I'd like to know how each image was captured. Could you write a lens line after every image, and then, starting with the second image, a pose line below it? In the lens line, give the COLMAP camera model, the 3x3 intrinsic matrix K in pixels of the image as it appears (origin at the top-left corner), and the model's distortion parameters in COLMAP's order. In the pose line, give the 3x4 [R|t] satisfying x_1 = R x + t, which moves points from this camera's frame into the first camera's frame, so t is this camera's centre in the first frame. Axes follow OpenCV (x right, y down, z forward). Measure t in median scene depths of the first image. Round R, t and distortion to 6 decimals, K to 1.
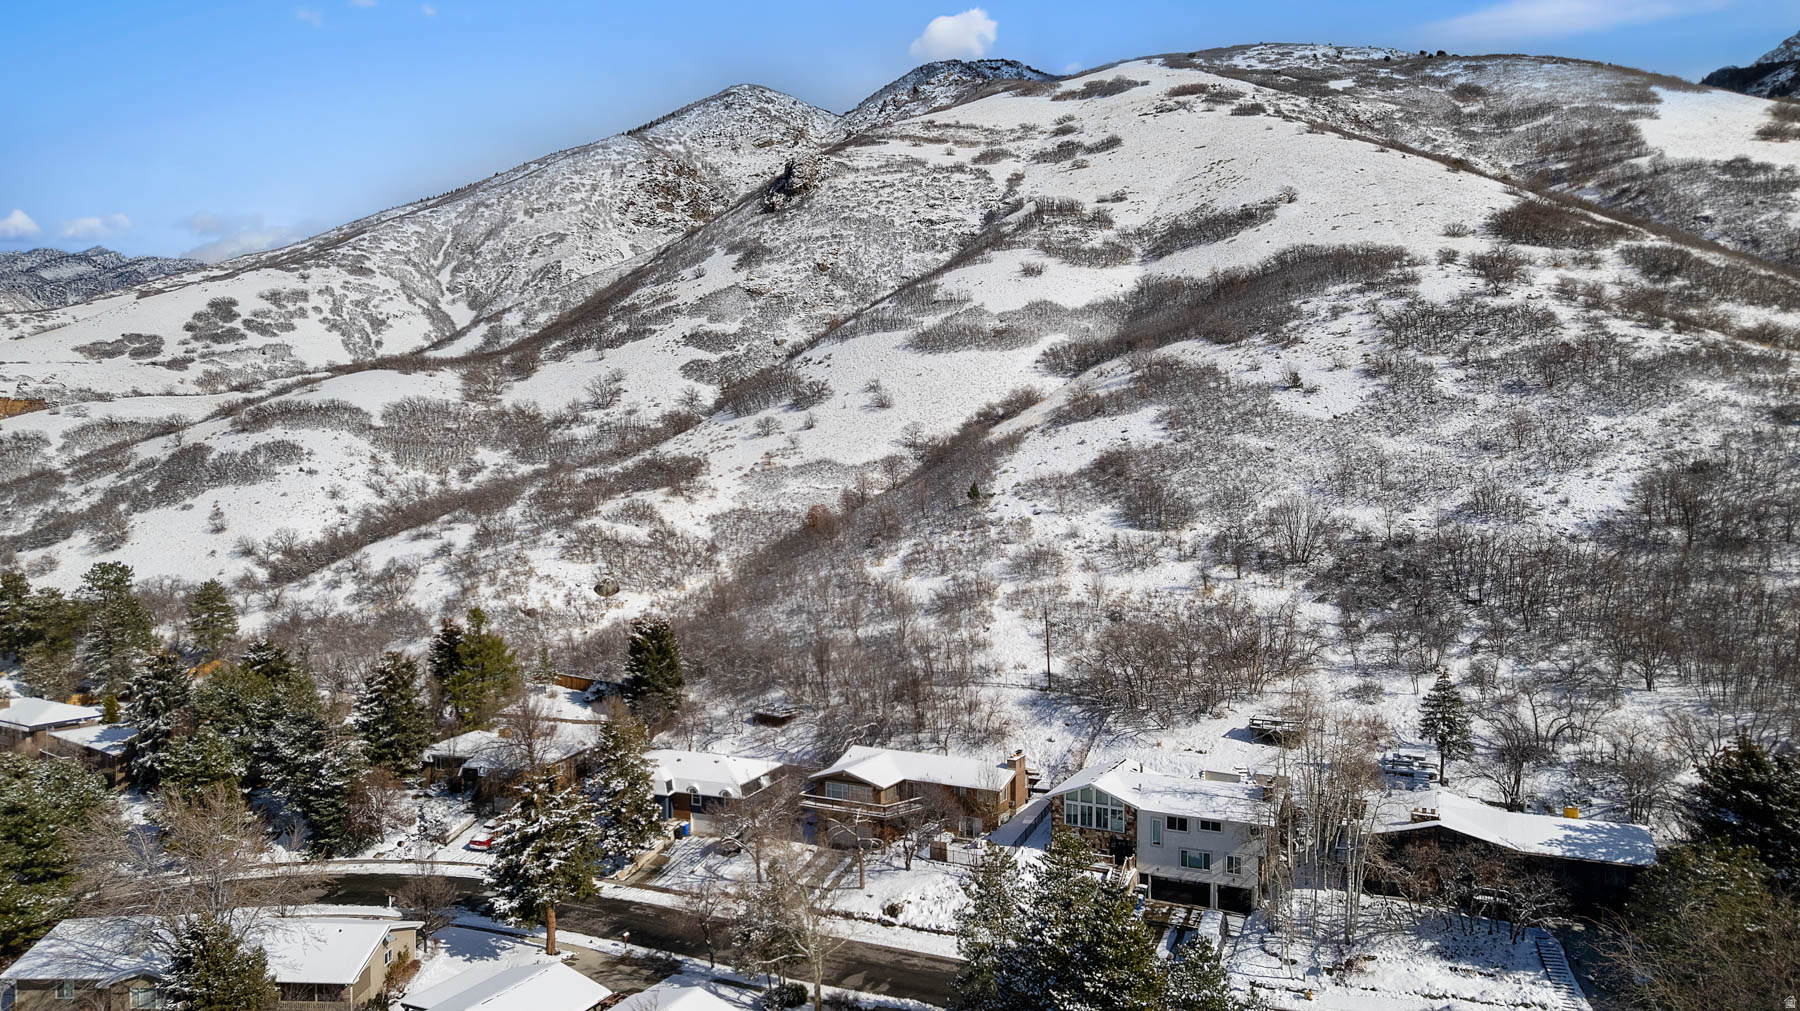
lens RADIAL K [[1155.7, 0, 901.8], [0, 1155.7, 511.4], [0, 0, 1]] dist [-0.077047, 0.072207]
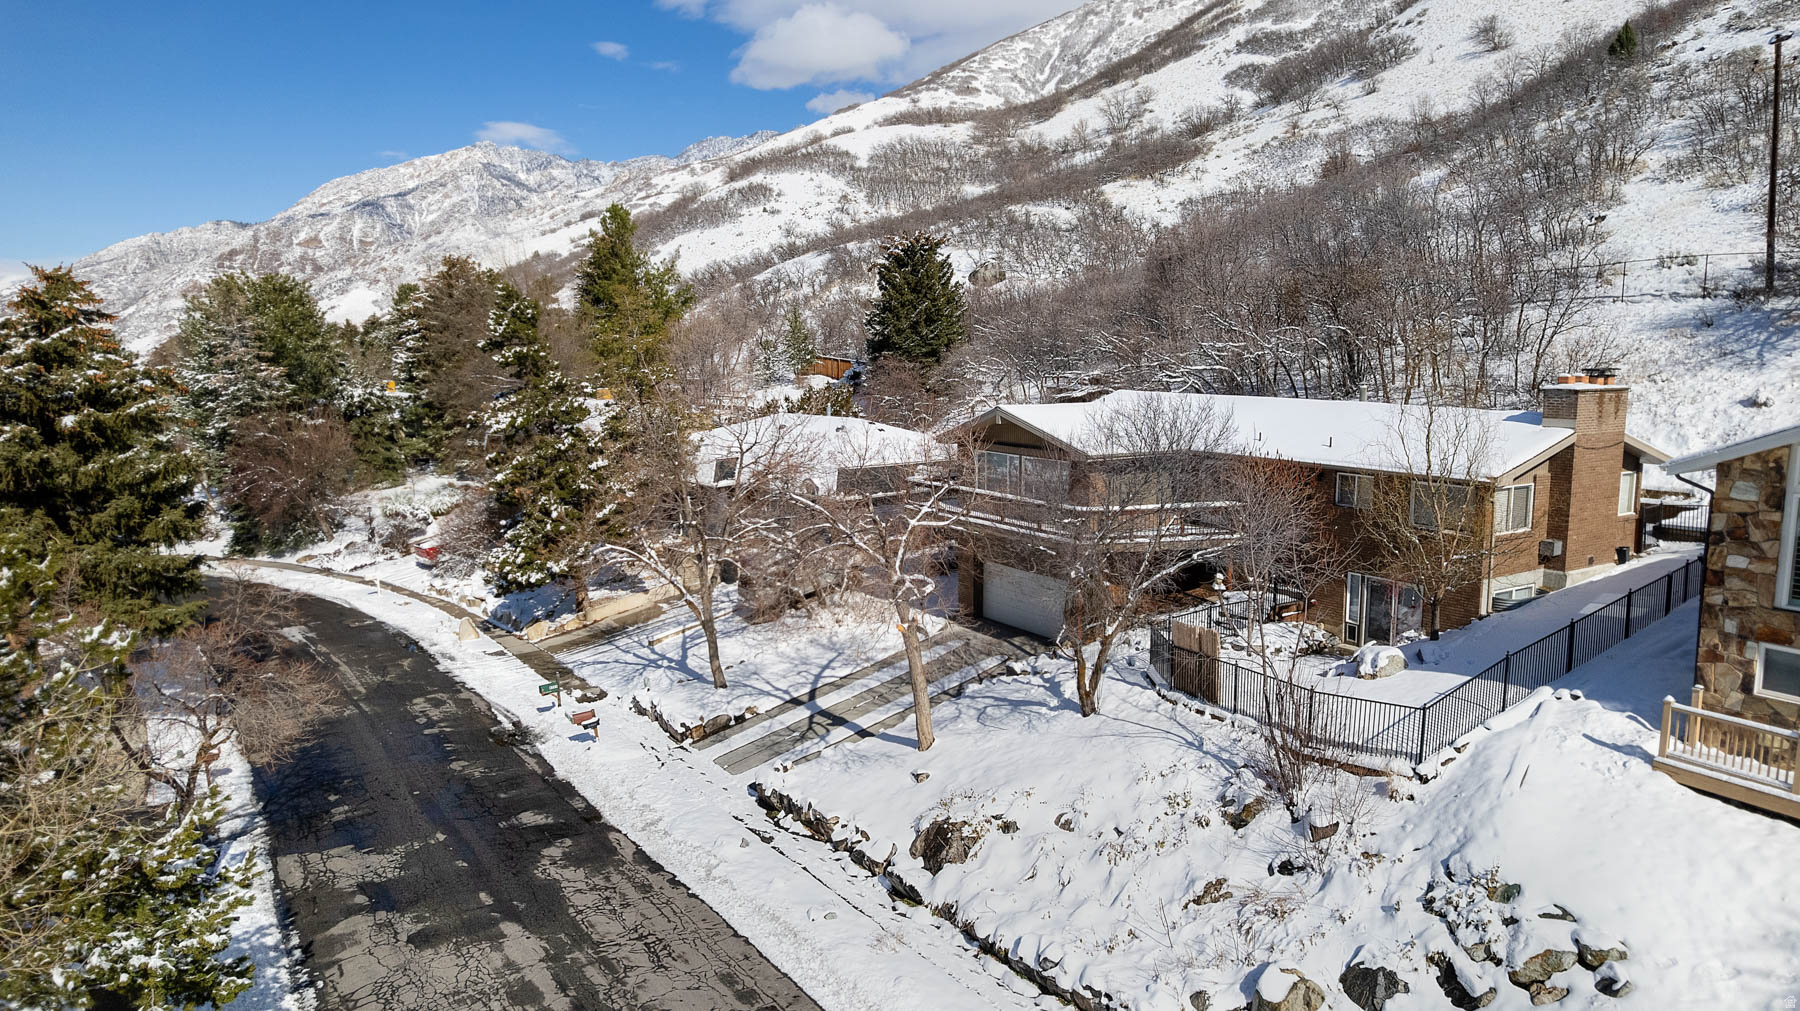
lens RADIAL K [[1155.7, 0, 901.8], [0, 1155.7, 511.4], [0, 0, 1]] dist [-0.077047, 0.072207]
pose [[0.856951, 0.067503, -0.510959, 0.031959], [-0.001152, 0.991634, 0.129074, 0.066721], [0.515397, -0.110022, 0.849859, 0.218323]]
